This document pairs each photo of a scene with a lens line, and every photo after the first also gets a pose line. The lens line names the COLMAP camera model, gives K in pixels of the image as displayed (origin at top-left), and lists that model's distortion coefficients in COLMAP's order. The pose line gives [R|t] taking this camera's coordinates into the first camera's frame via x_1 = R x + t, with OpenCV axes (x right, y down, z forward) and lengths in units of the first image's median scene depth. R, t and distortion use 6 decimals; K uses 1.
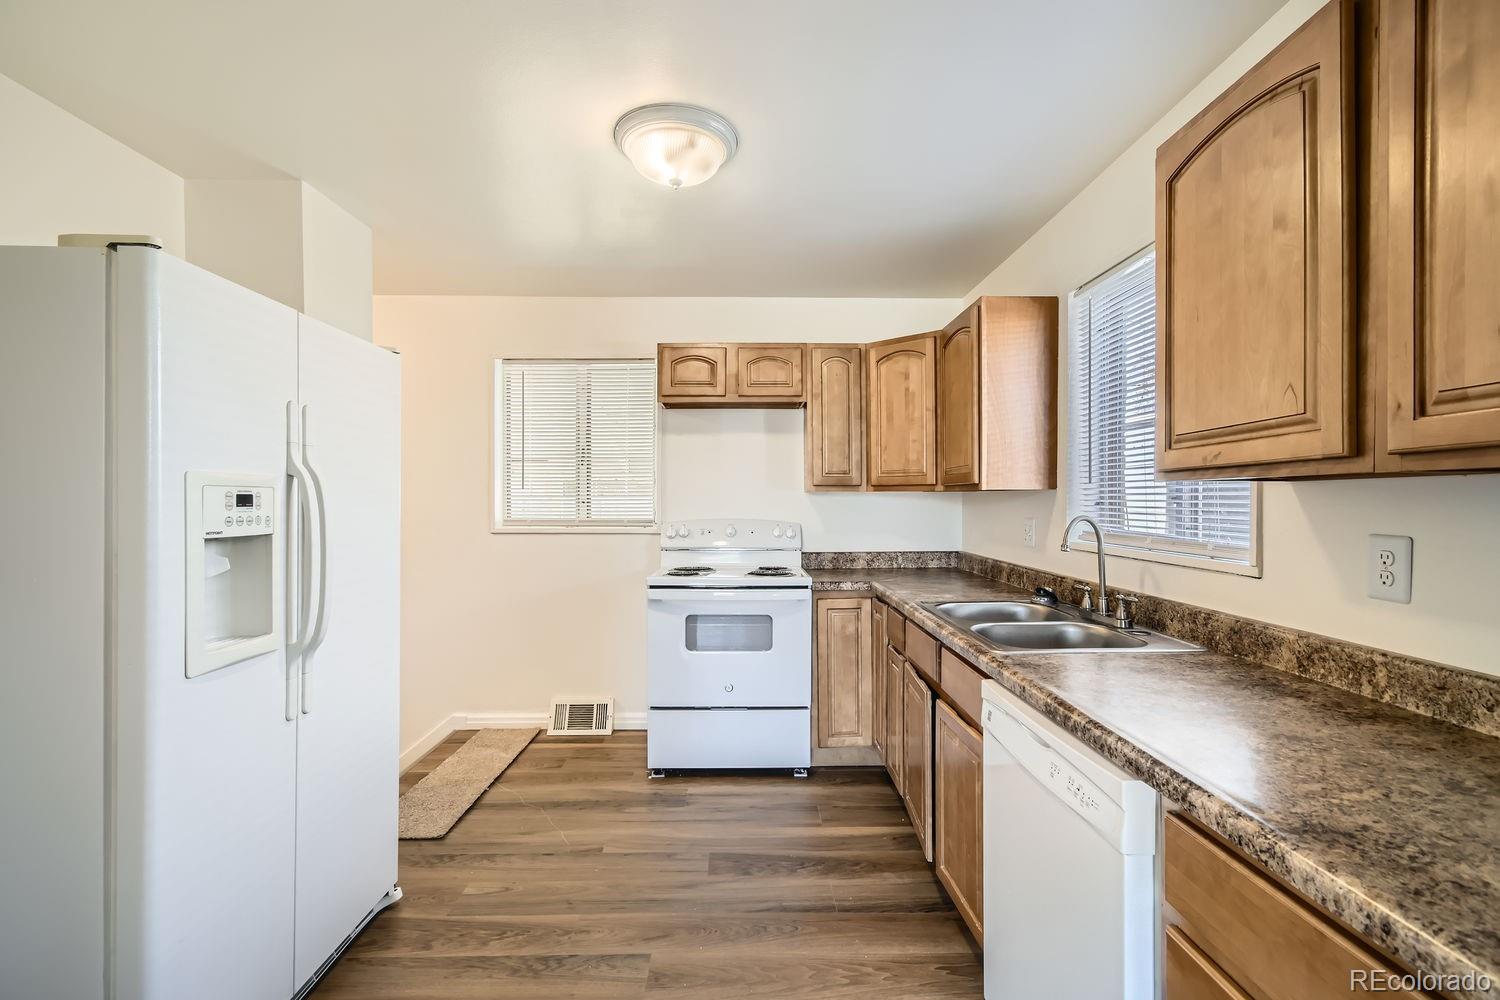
lens RADIAL K [[668.2, 0, 759.2], [0, 668.2, 503.2], [0, 0, 1]] dist [-0.031989, 0.016002]
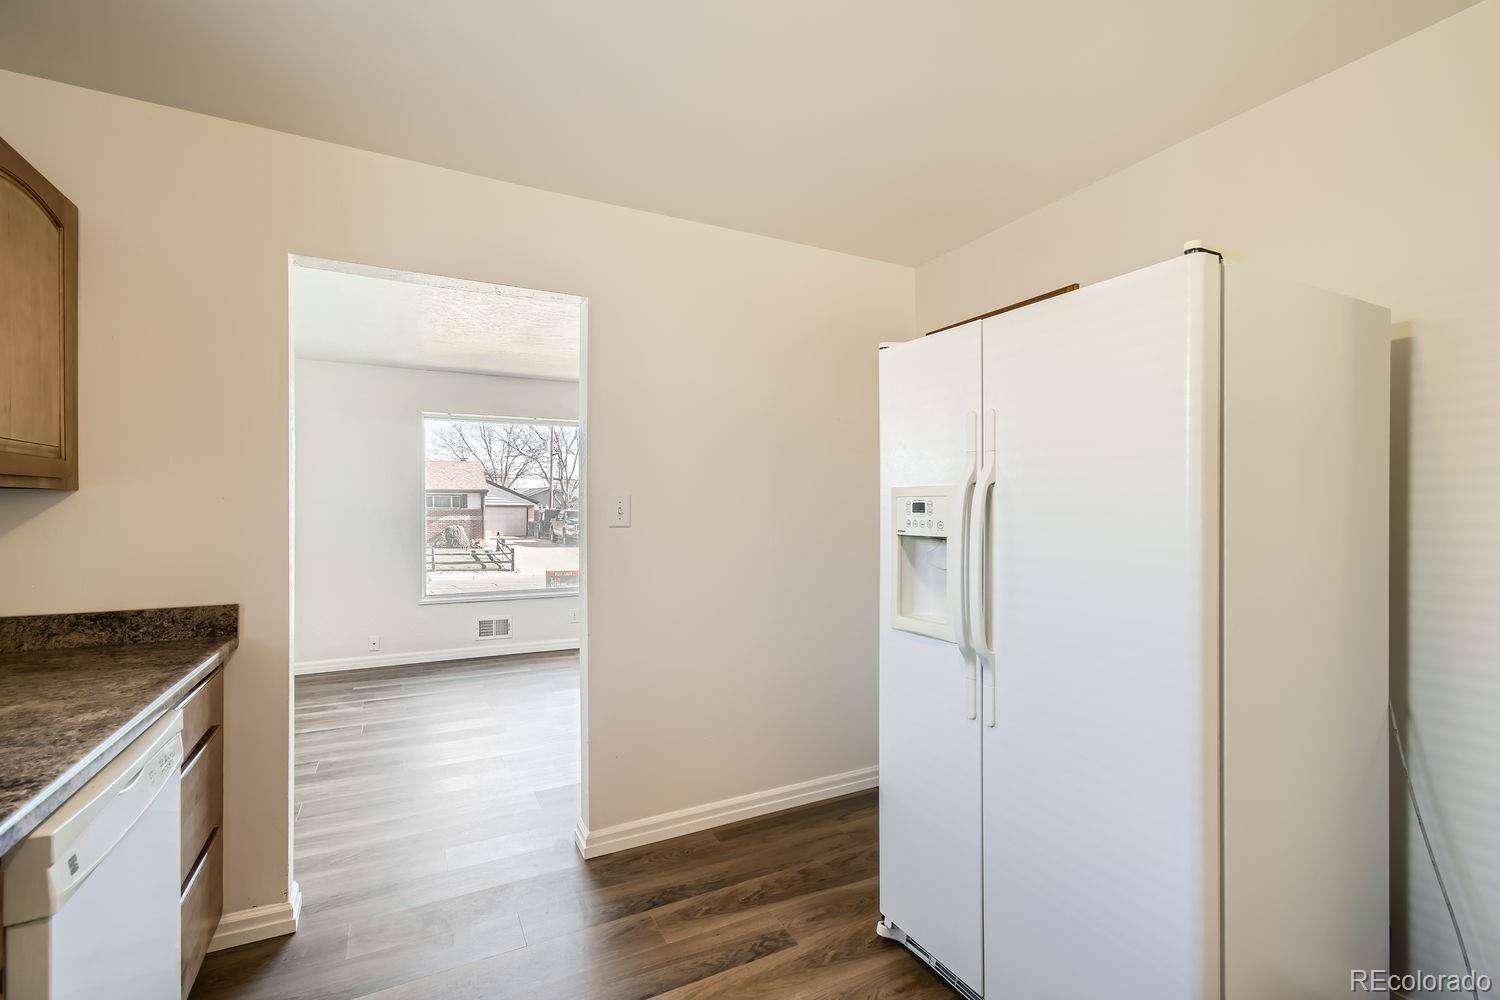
lens RADIAL K [[668.2, 0, 759.2], [0, 668.2, 503.2], [0, 0, 1]] dist [-0.031989, 0.016002]
pose [[-0.905141, -0.003993, -0.425093, 0.011976], [-0.003370, 0.999992, -0.002216, -0.003664], [0.425099, -0.000573, -0.905147, 0.901201]]
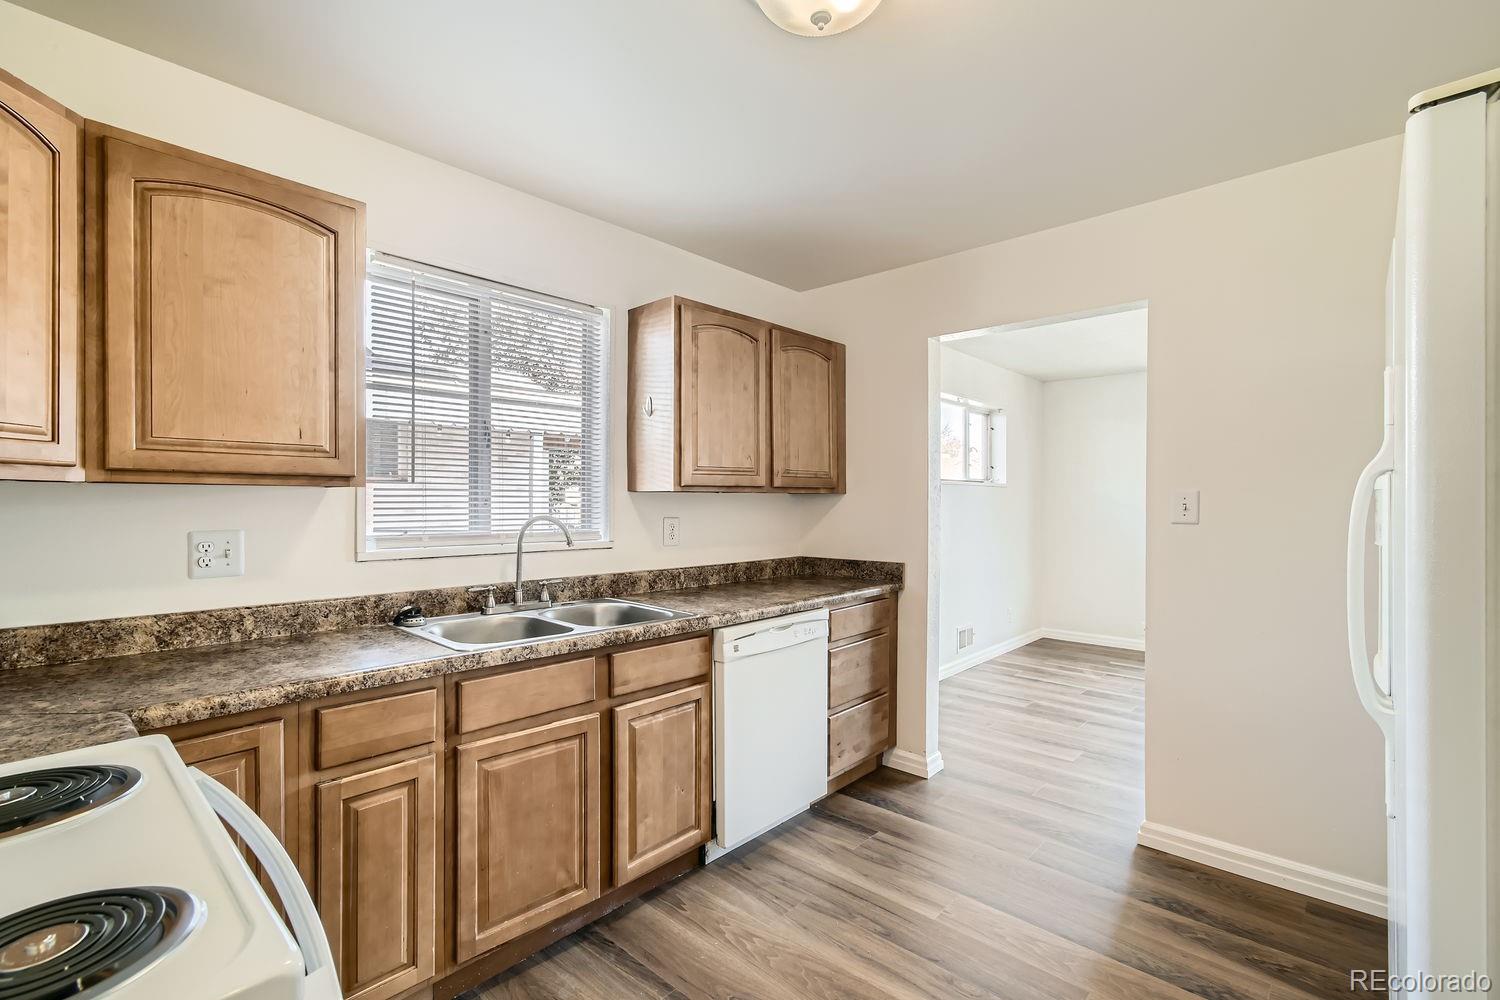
lens RADIAL K [[664.1, 0, 756.8], [0, 664.1, 495.6], [0, 0, 1]] dist [-0.061705, 0.063891]
pose [[-0.712145, 0.004204, 0.702019, -0.361893], [0.000589, 0.999985, -0.005392, -0.005701], [-0.702032, -0.003426, -0.712137, 1.008637]]
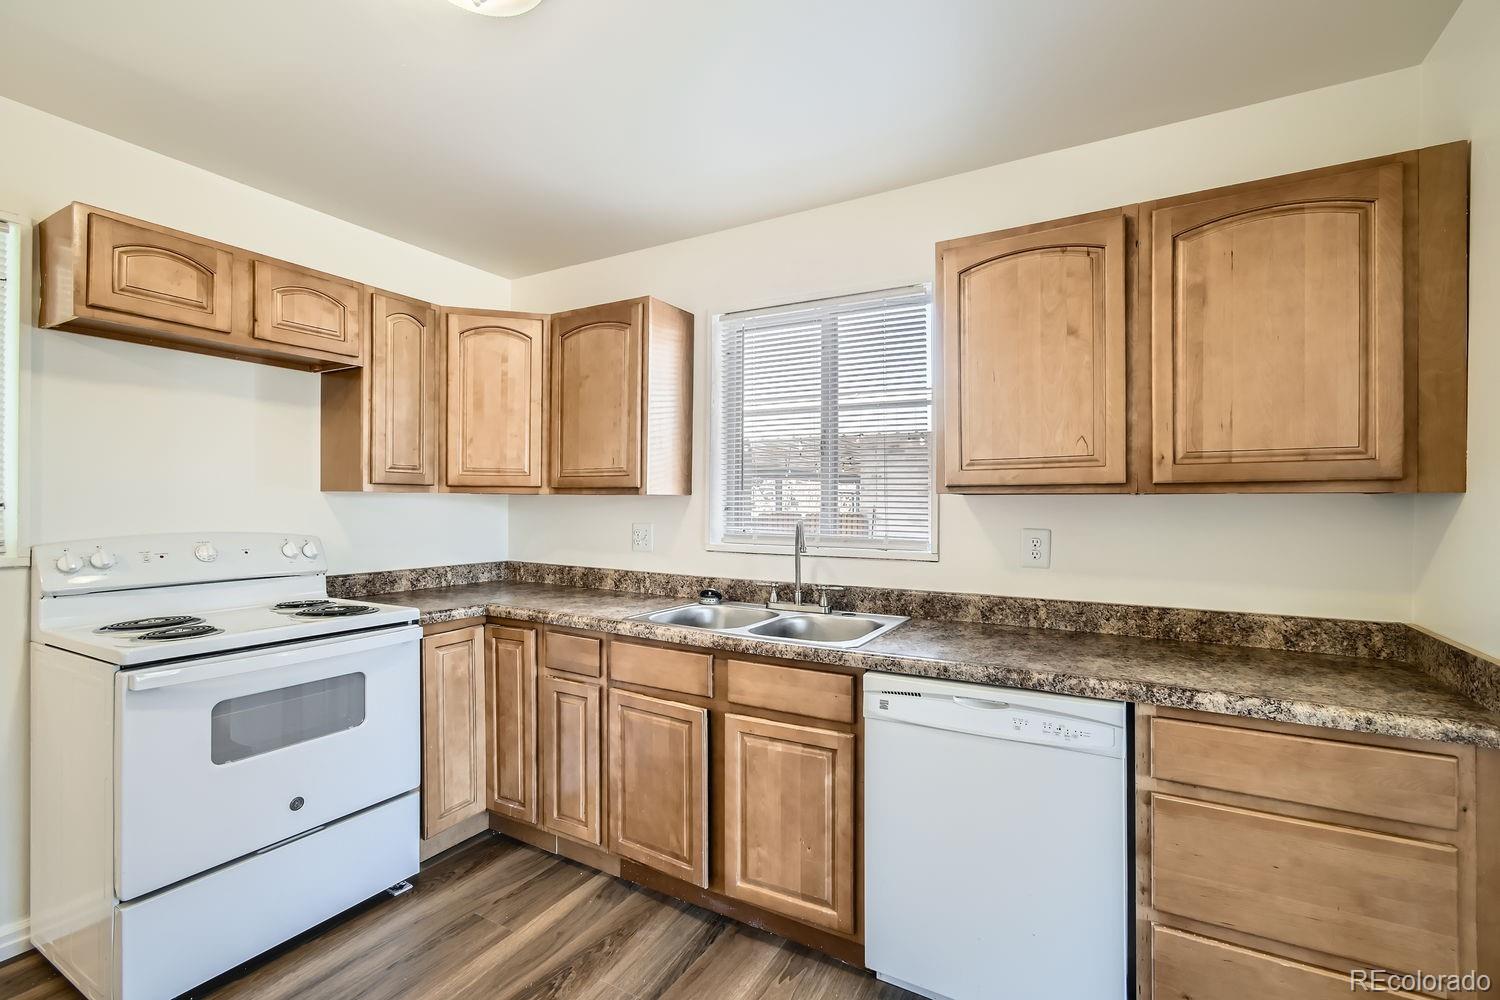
lens RADIAL K [[664.1, 0, 756.8], [0, 664.1, 495.6], [0, 0, 1]] dist [-0.061705, 0.063891]
pose [[0.513286, 0.014278, 0.858099, -0.349170], [-0.002441, 0.999882, -0.015177, -0.003470], [-0.858214, 0.005695, 0.513261, 0.309688]]
